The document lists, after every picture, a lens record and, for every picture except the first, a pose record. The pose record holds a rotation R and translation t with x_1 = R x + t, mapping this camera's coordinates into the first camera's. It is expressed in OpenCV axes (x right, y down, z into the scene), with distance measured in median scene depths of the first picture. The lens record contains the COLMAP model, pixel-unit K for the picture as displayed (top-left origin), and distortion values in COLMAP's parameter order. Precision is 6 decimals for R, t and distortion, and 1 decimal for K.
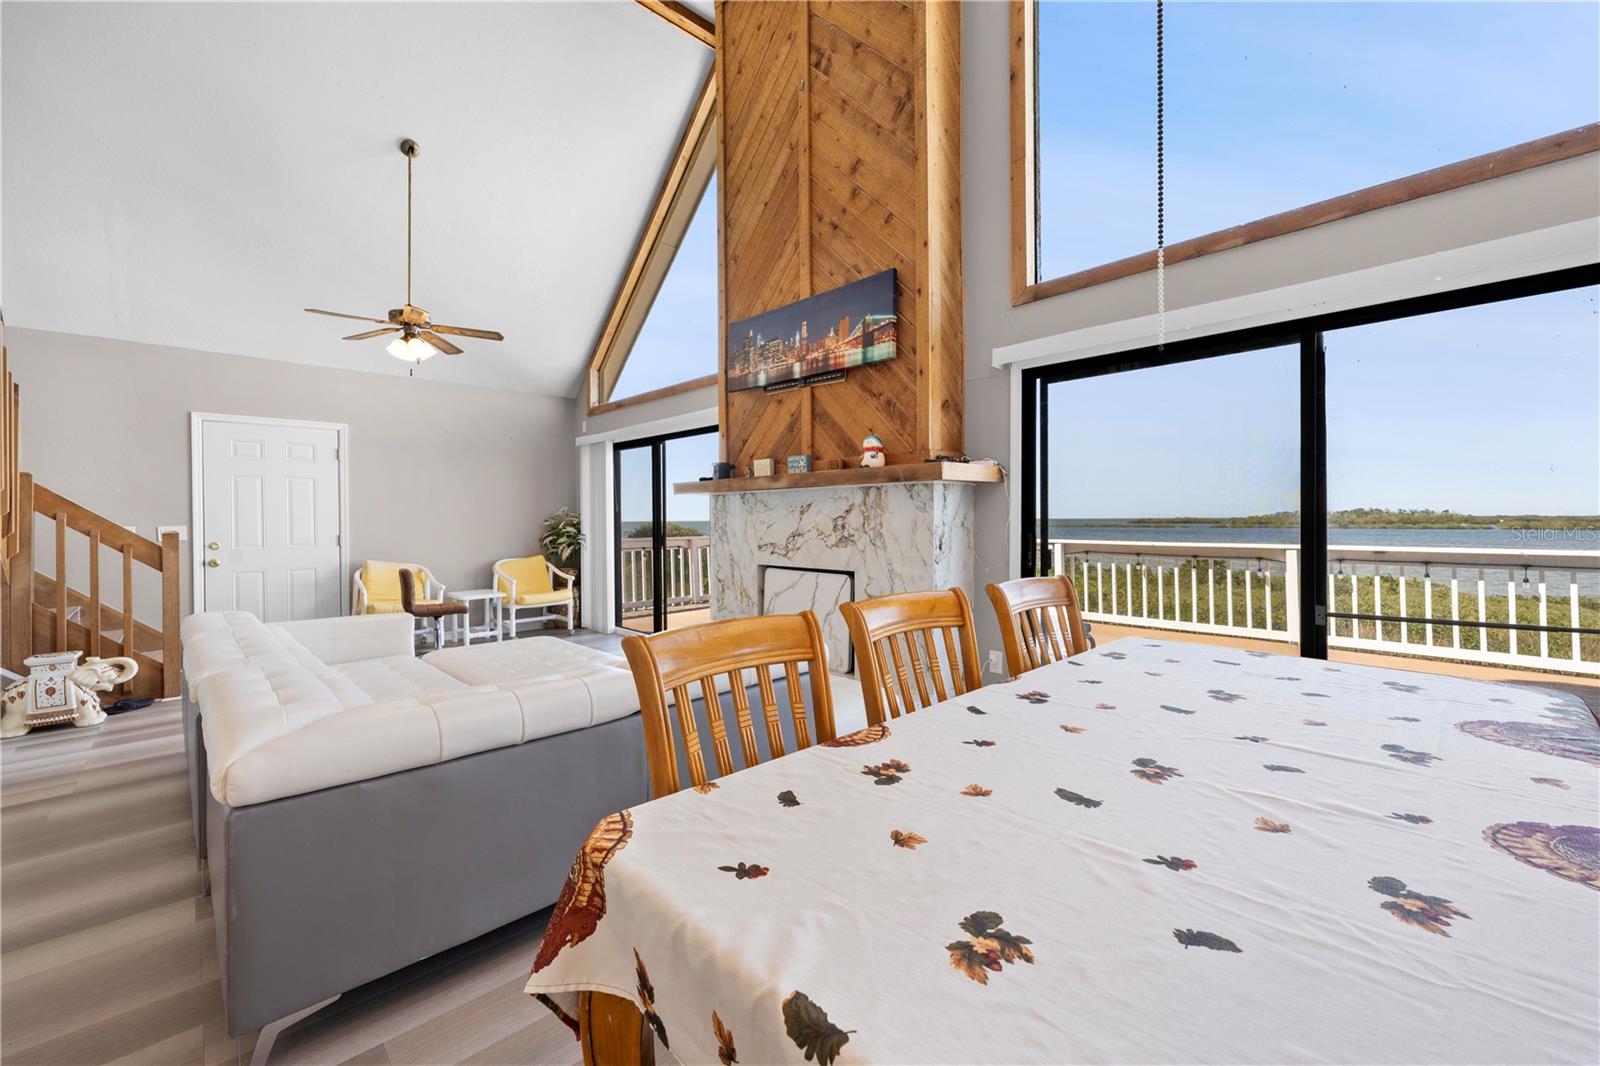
lens RADIAL K [[639.7, 0, 798.4], [0, 639.7, 523.0], [0, 0, 1]] dist [0.000225, 0.000247]
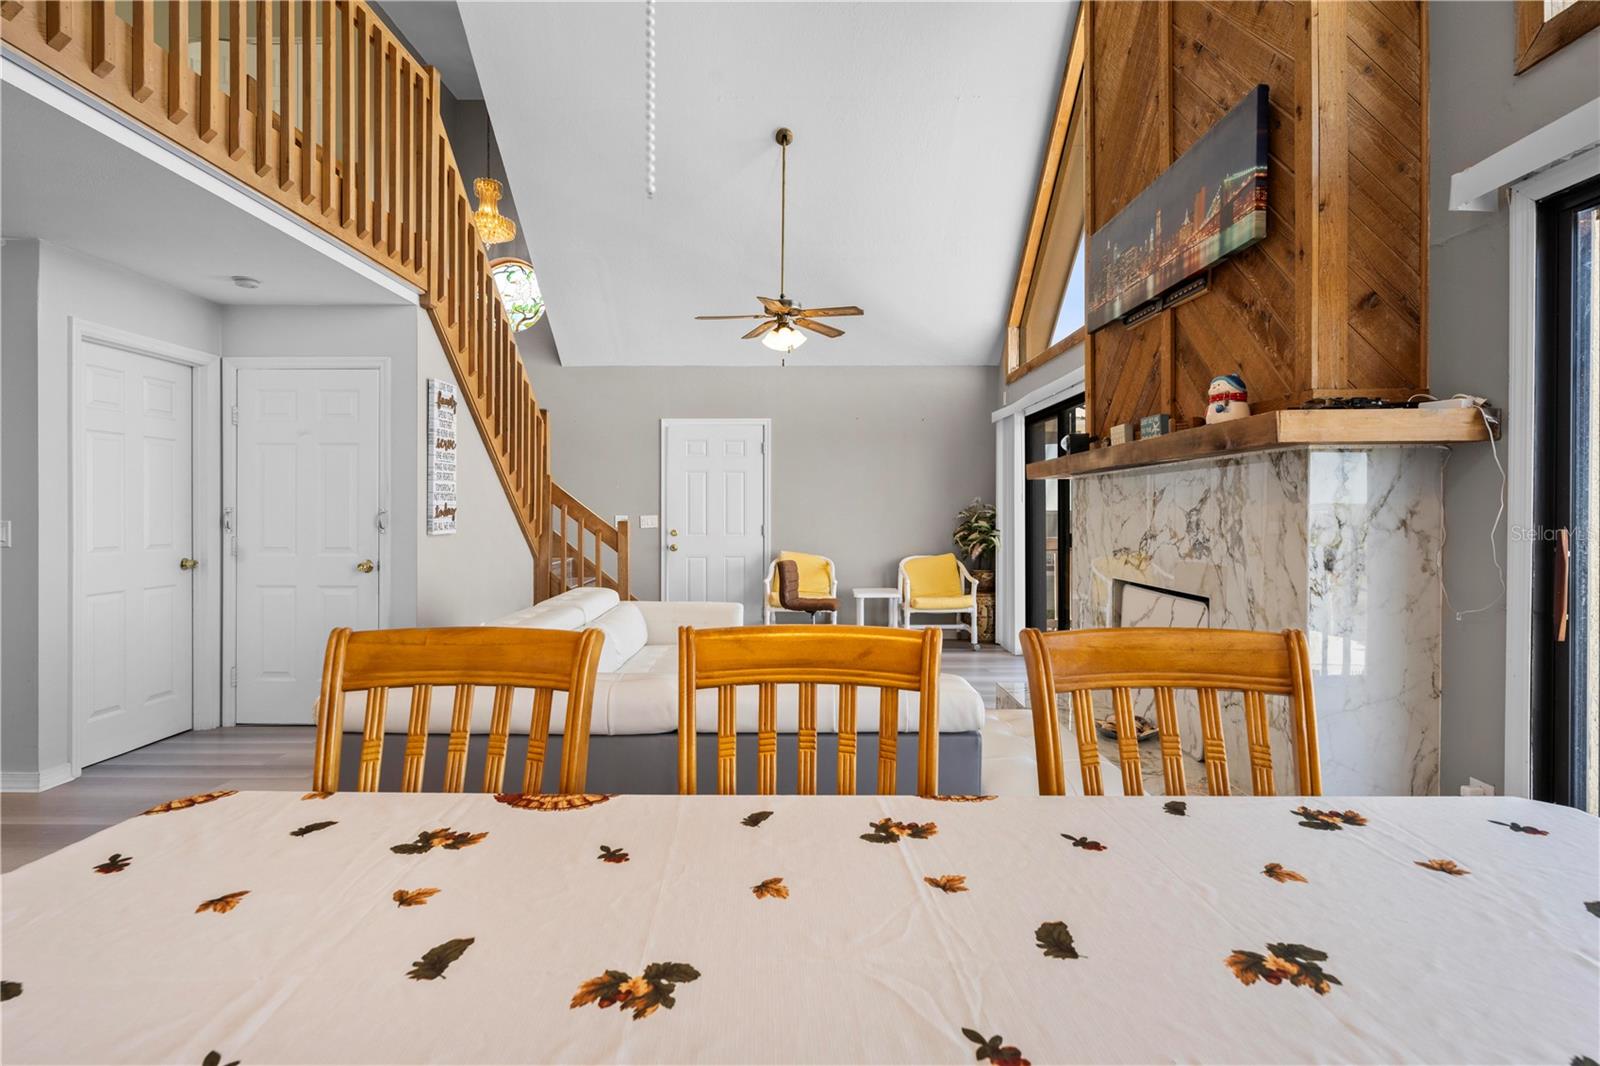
lens RADIAL K [[782.9, 0, 798.7], [0, 782.9, 512.3], [0, 0, 1]] dist [-0.002374, 0.000001]
pose [[0.720140, 0.006046, -0.693803, 0.316832], [-0.009541, 0.999954, -0.001188, -0.002269], [0.693763, 0.007475, 0.720164, 0.179716]]
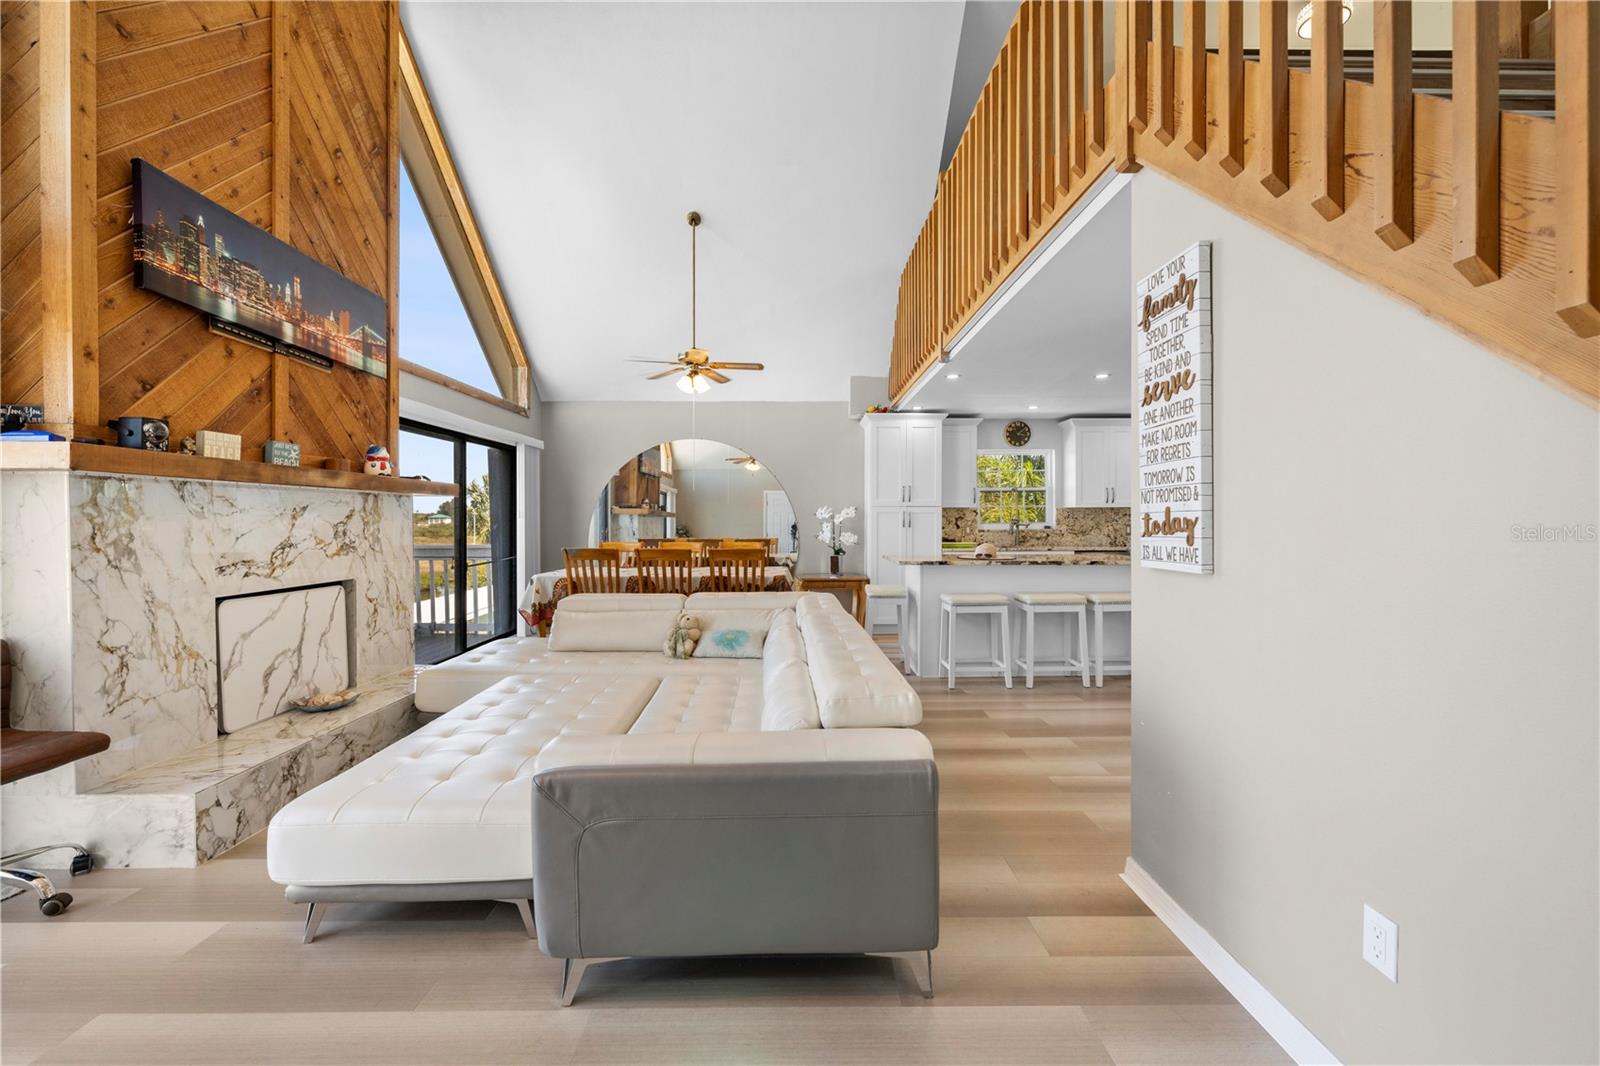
lens RADIAL K [[639.7, 0, 798.4], [0, 639.7, 523.0], [0, 0, 1]] dist [0.000225, 0.000247]
pose [[-0.731143, 0.004444, 0.682210, -1.042664], [0.010555, 0.999933, 0.004799, -0.006370], [-0.682143, 0.010710, -0.731140, 1.220831]]
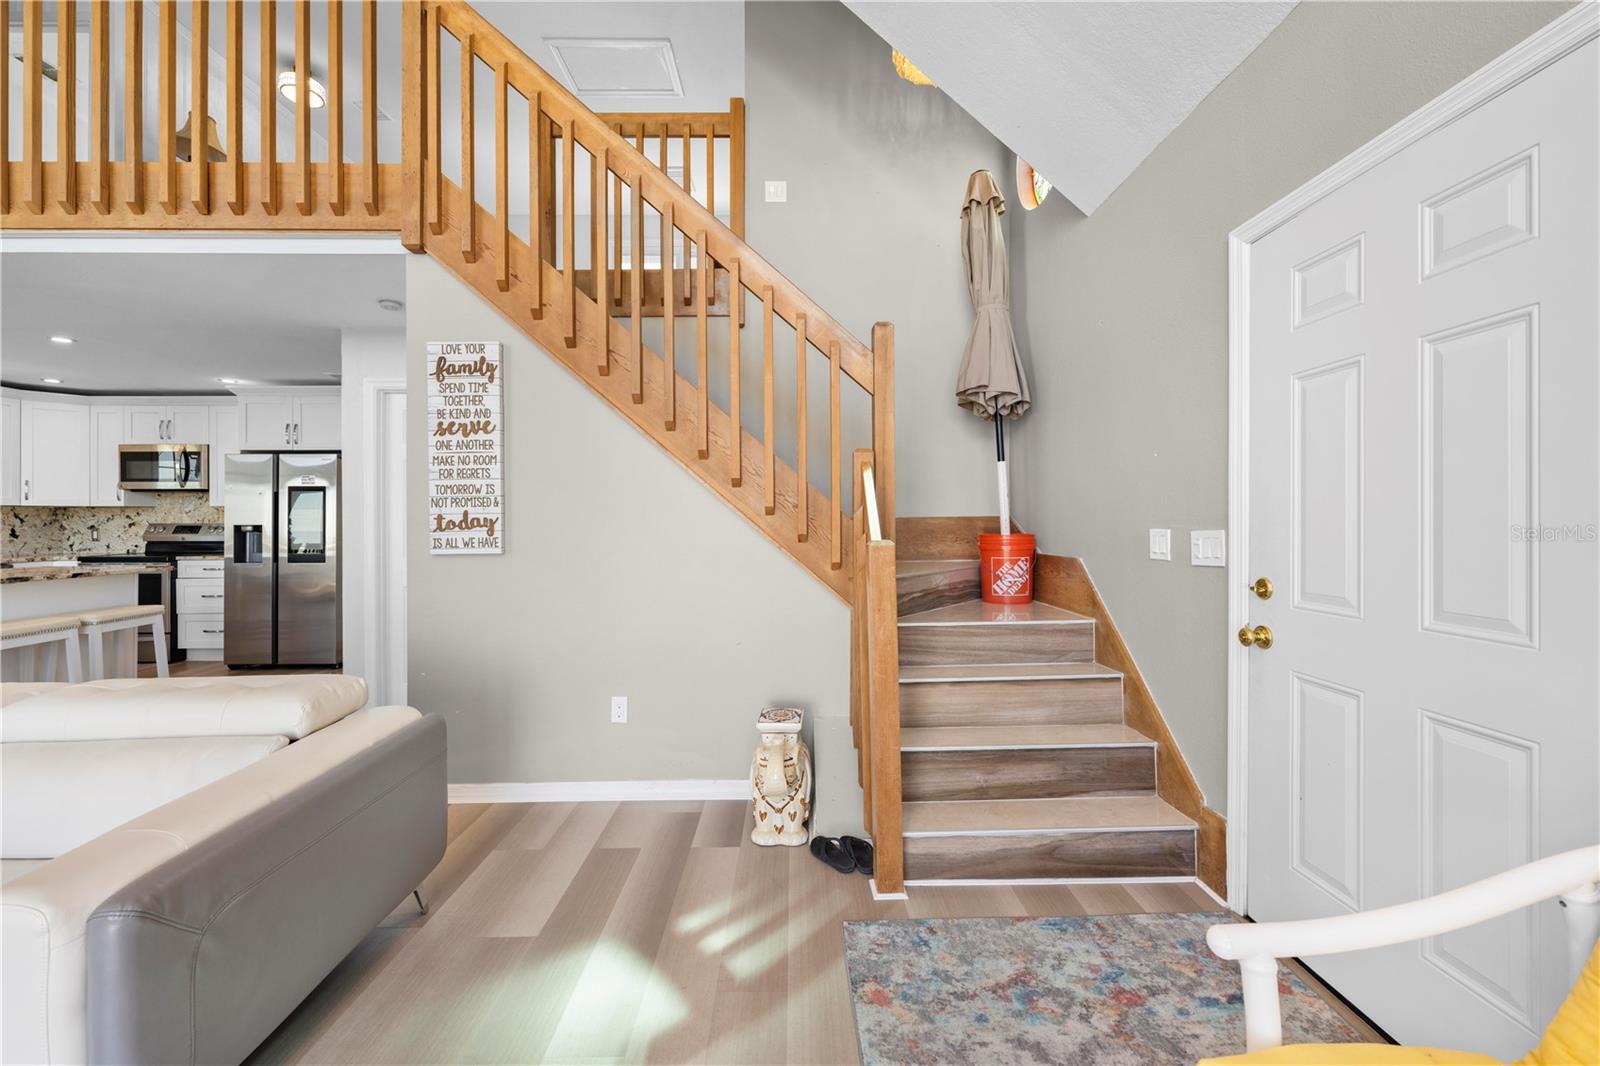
lens RADIAL K [[636.0, 0, 798.9], [0, 636.0, 515.6], [0, 0, 1]] dist [-0.001247, -0.000053]
pose [[-0.678732, 0.005554, -0.734365, -0.651038], [0.004212, 0.999984, 0.003671, -0.008578], [0.734374, -0.000601, -0.678744, 1.417287]]
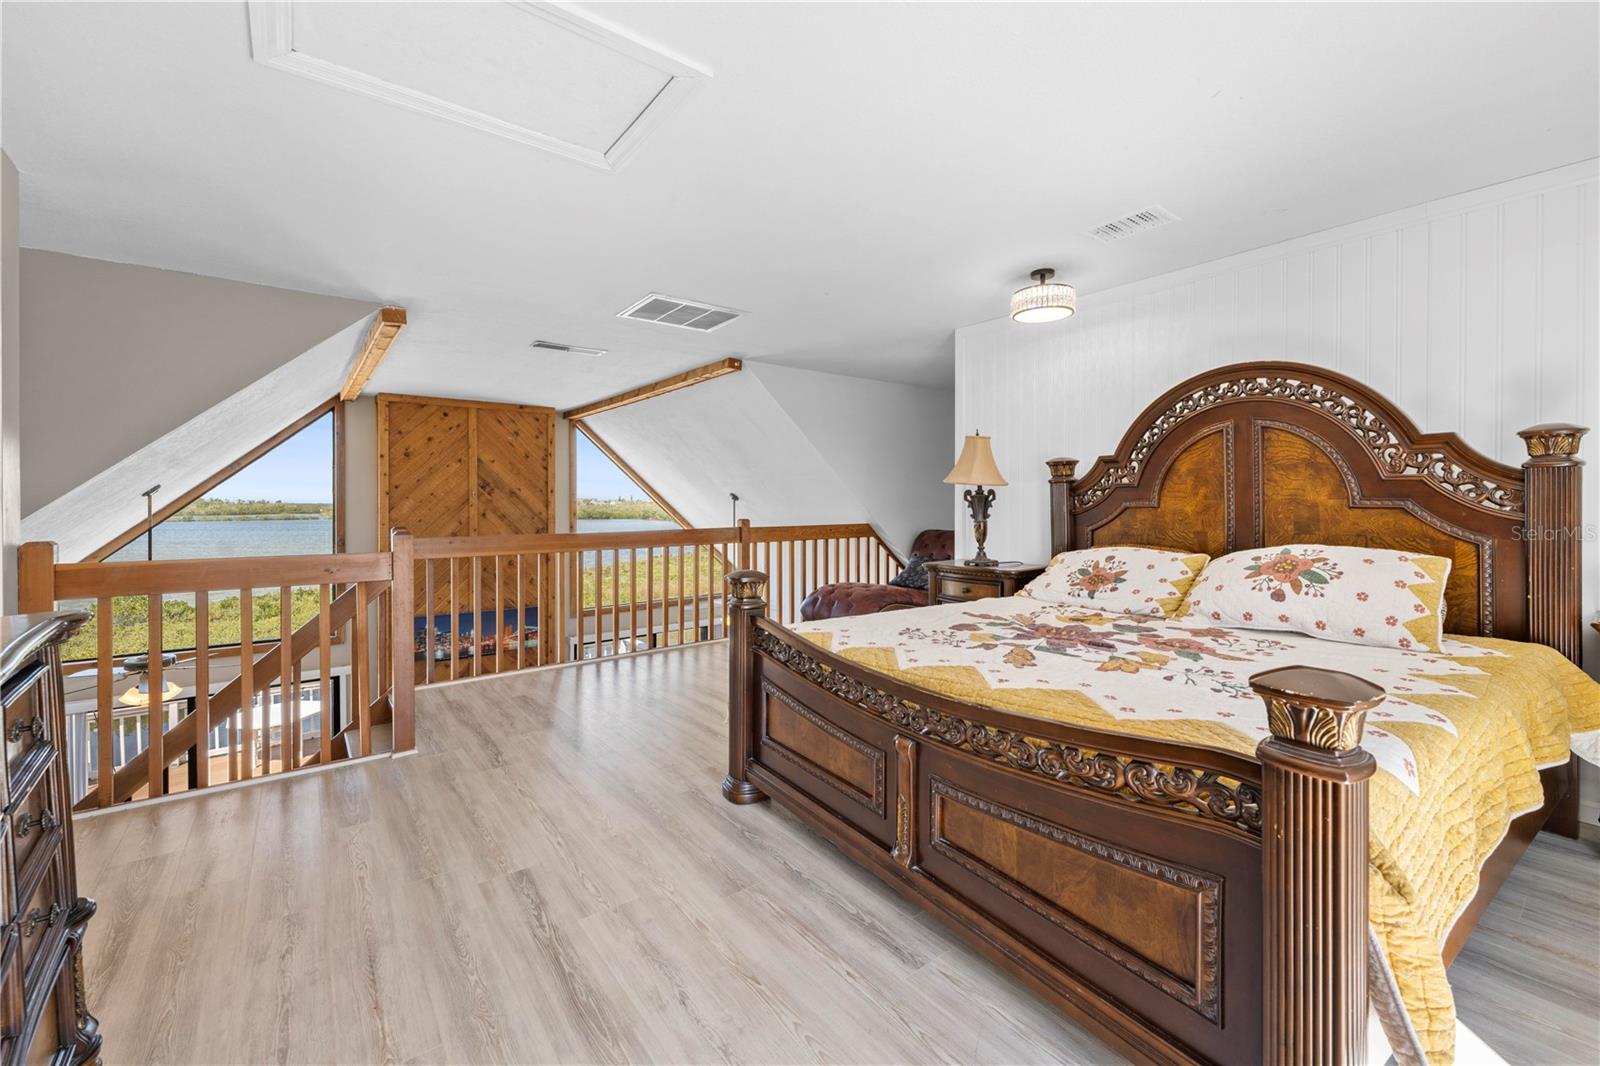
lens RADIAL K [[645.7, 0, 795.2], [0, 645.7, 509.5], [0, 0, 1]] dist [0.000164, 0.000197]
pose [[0.099918, -0.008551, 0.994959, -1.861781], [0.008101, 0.999937, 0.007780, -0.689679], [-0.994963, 0.007282, 0.099981, -0.114268]]
